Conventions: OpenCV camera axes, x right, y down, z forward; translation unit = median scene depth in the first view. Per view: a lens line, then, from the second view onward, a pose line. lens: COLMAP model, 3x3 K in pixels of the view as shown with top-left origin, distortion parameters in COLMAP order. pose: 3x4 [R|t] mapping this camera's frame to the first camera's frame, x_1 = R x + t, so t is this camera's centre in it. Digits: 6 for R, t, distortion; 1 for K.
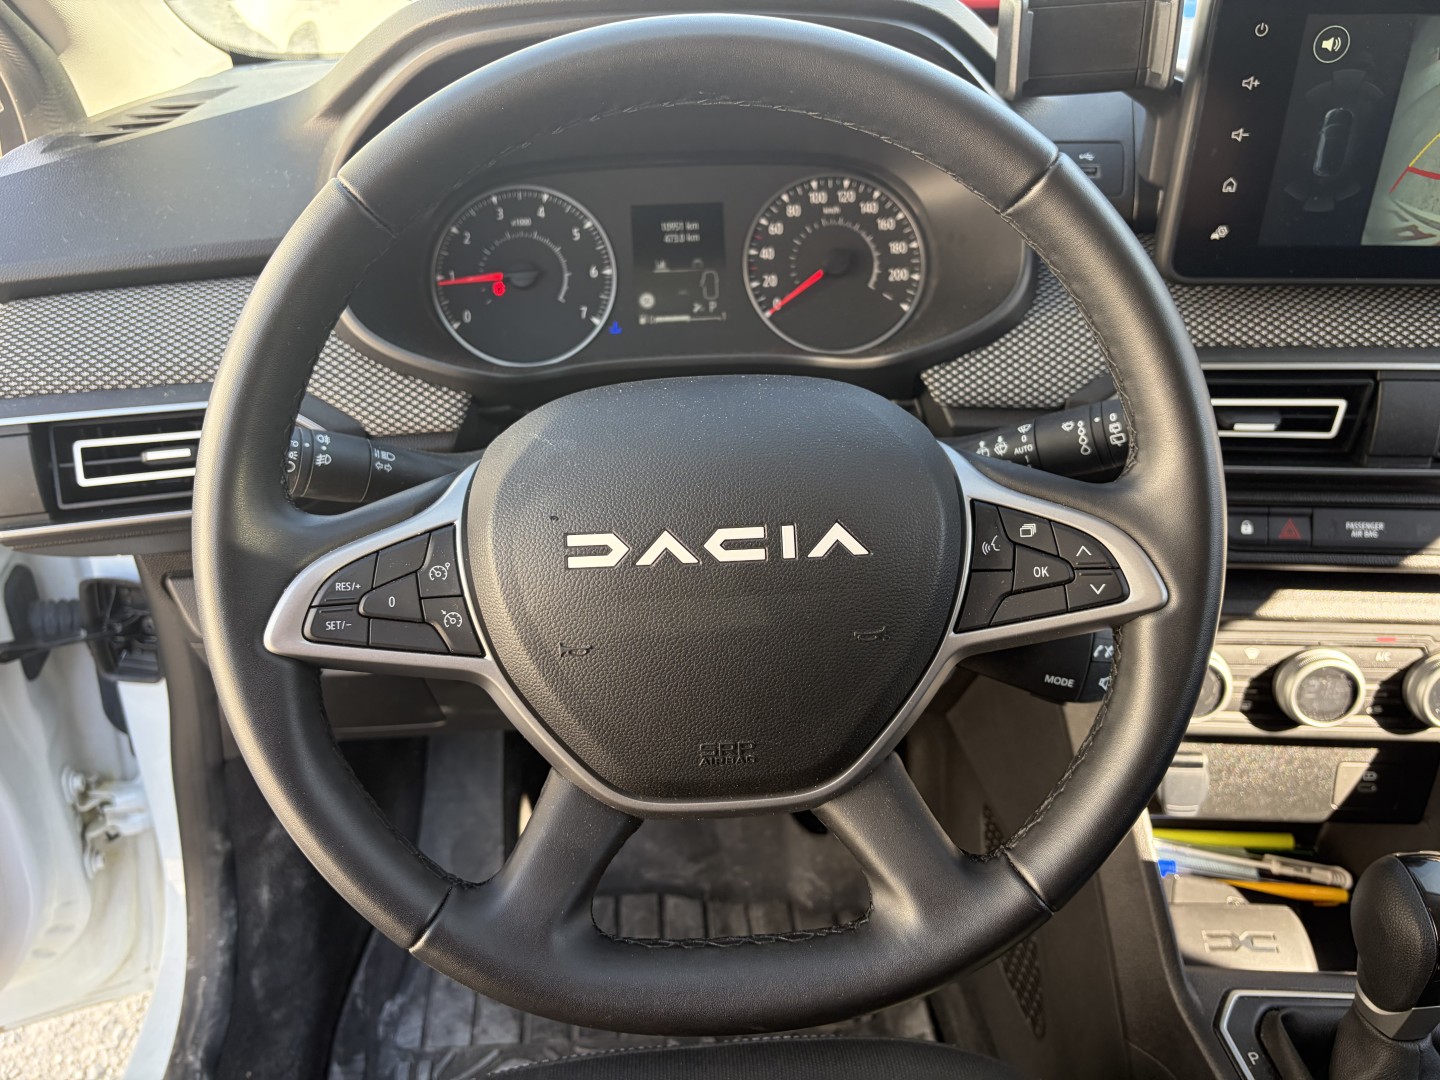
lens RADIAL K [[1127.3, 0, 717.2], [0, 1127.3, 547.9], [0, 0, 1]] dist [0.039758, -0.069764]
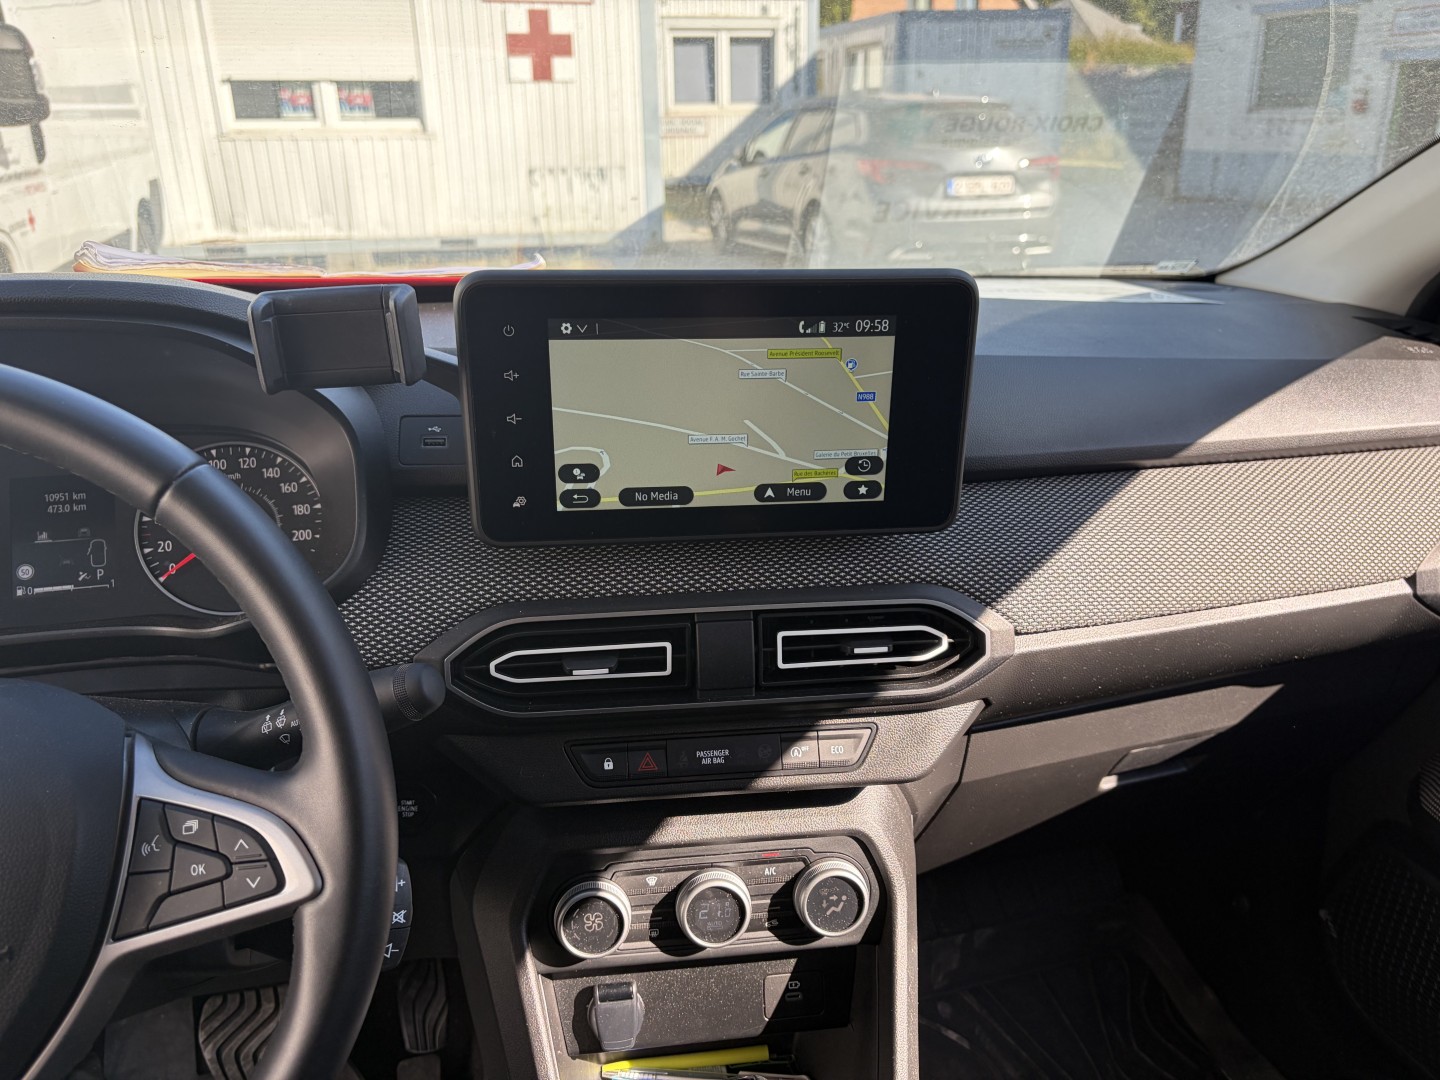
lens RADIAL K [[1100.4, 0, 734.7], [0, 1100.4, 537.4], [0, 0, 1]] dist [0.025763, -0.009775]
pose [[0.977478, -0.042887, 0.206633, 0.338184], [0.078531, 0.982735, -0.167528, -0.039595], [-0.195880, 0.179982, 0.963970, -0.048943]]
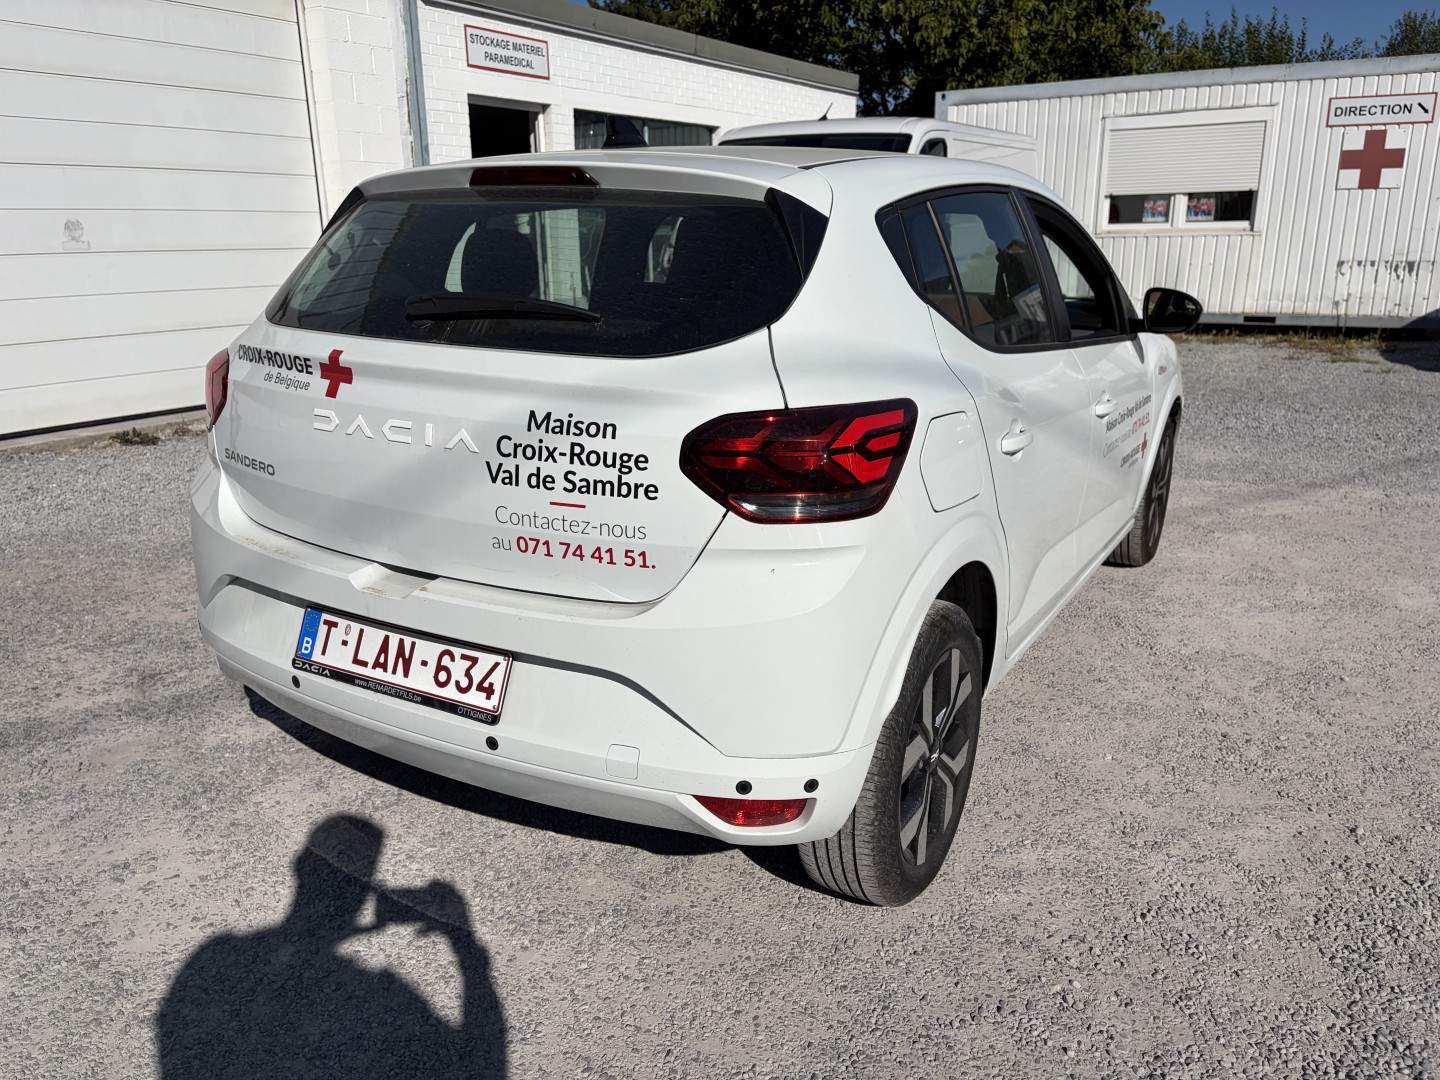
lens RADIAL K [[1096.9, 0, 715.1], [0, 1096.9, 556.3], [0, 0, 1]] dist [0.086818, -0.104387]
pose [[0.825156, 0.190906, -0.531669, 2.908214], [-0.302881, 0.943965, -0.131126, 1.950537], [0.476844, 0.269232, 0.836740, -4.025414]]
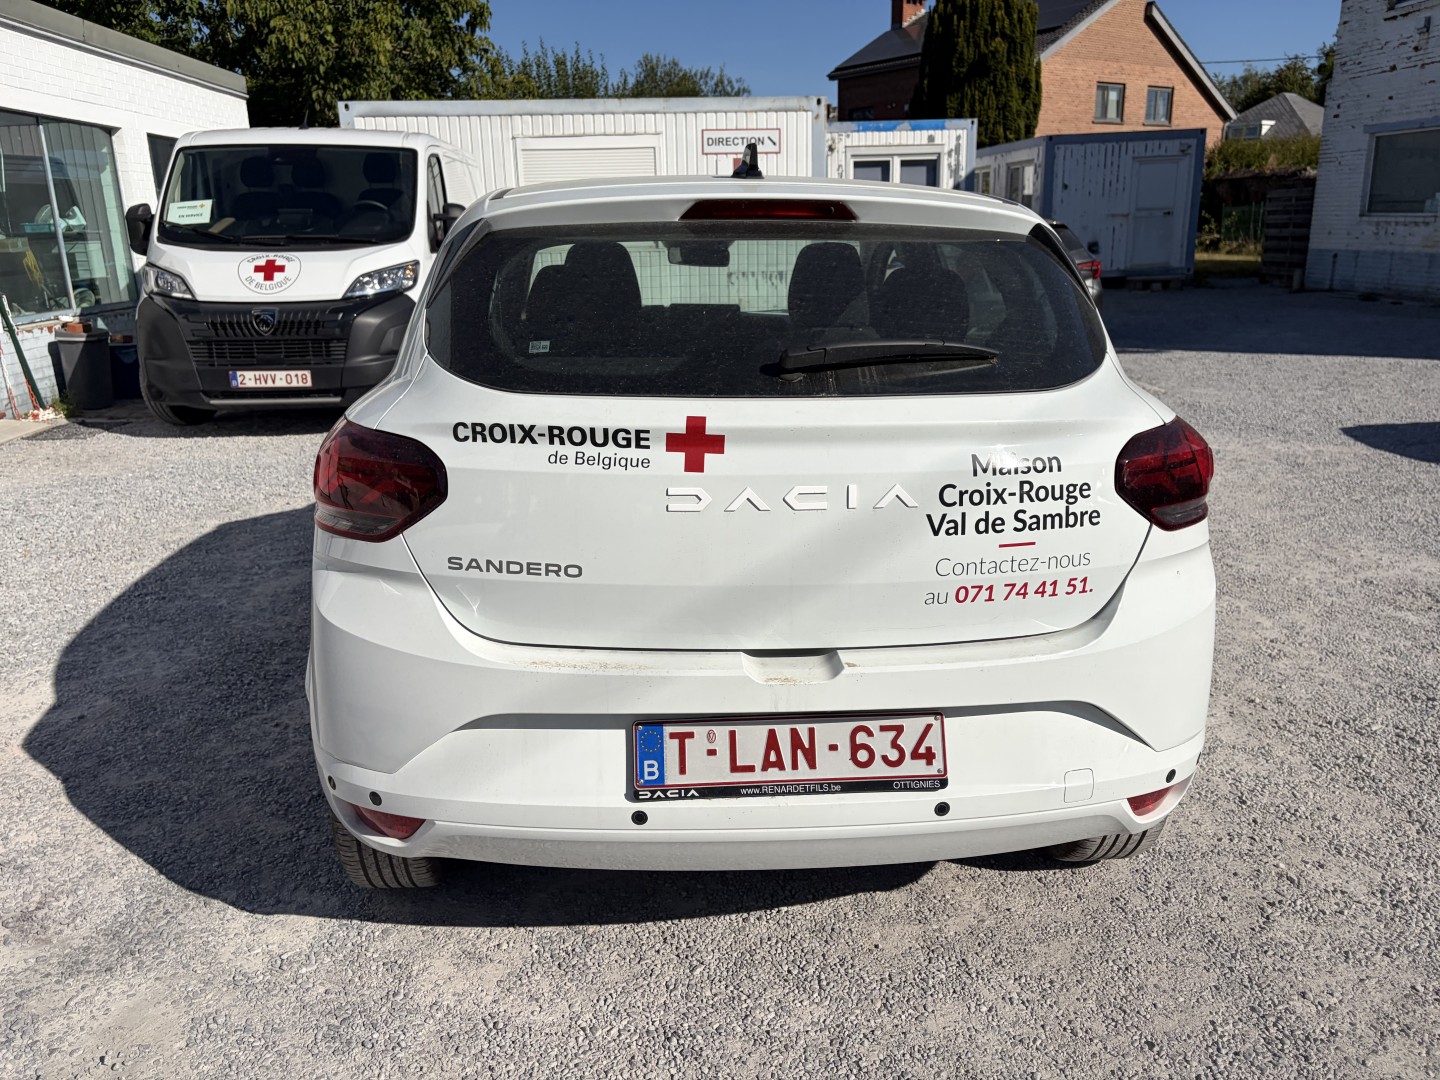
lens RADIAL K [[1096.9, 0, 715.1], [0, 1096.9, 556.3], [0, 0, 1]] dist [0.086818, -0.104387]
pose [[0.999746, 0.018521, 0.012879, 0.505568], [-0.014984, 0.971976, -0.234600, 2.238027], [-0.016863, 0.234348, 0.972007, -4.526044]]
